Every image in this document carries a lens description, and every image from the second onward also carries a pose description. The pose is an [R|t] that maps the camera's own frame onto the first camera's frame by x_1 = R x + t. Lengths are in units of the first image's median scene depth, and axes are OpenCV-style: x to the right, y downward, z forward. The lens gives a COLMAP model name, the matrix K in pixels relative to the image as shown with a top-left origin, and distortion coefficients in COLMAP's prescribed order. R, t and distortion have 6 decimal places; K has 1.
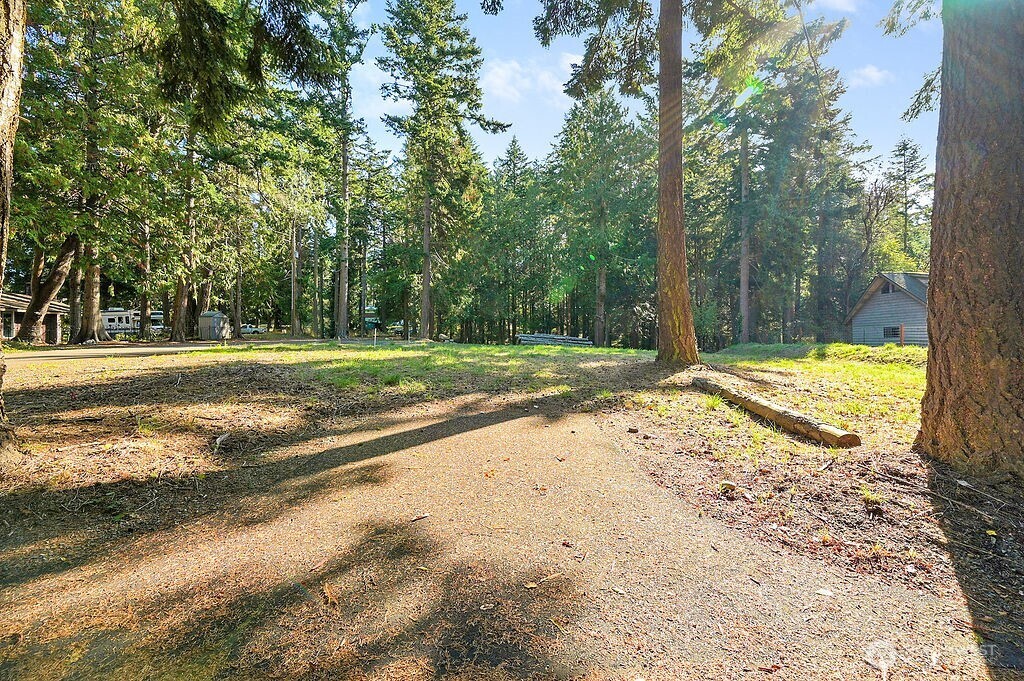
lens RADIAL K [[415.2, 0, 515.9], [0, 415.2, 339.6], [0, 0, 1]] dist [-0.004267, -0.000070]
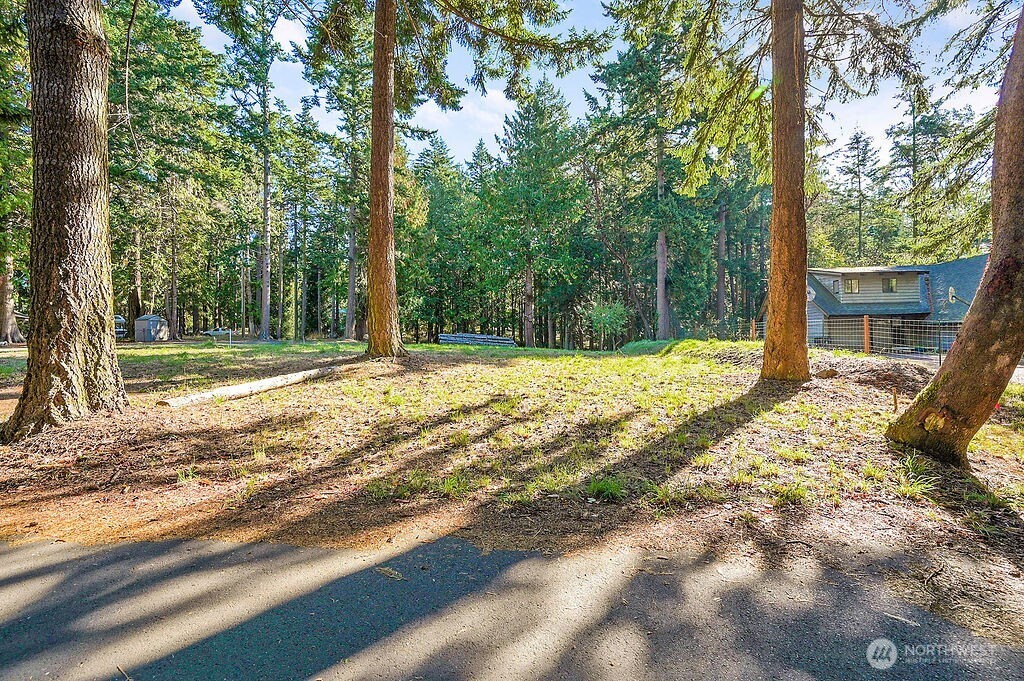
lens RADIAL K [[415.2, 0, 506.6], [0, 415.2, 339.4], [0, 0, 1]] dist [-0.004267, -0.000070]
pose [[0.999001, -0.007984, -0.043967, 0.212392], [0.007900, 0.999967, -0.002104, 0.004199], [0.043982, 0.001755, 0.999031, -0.024823]]
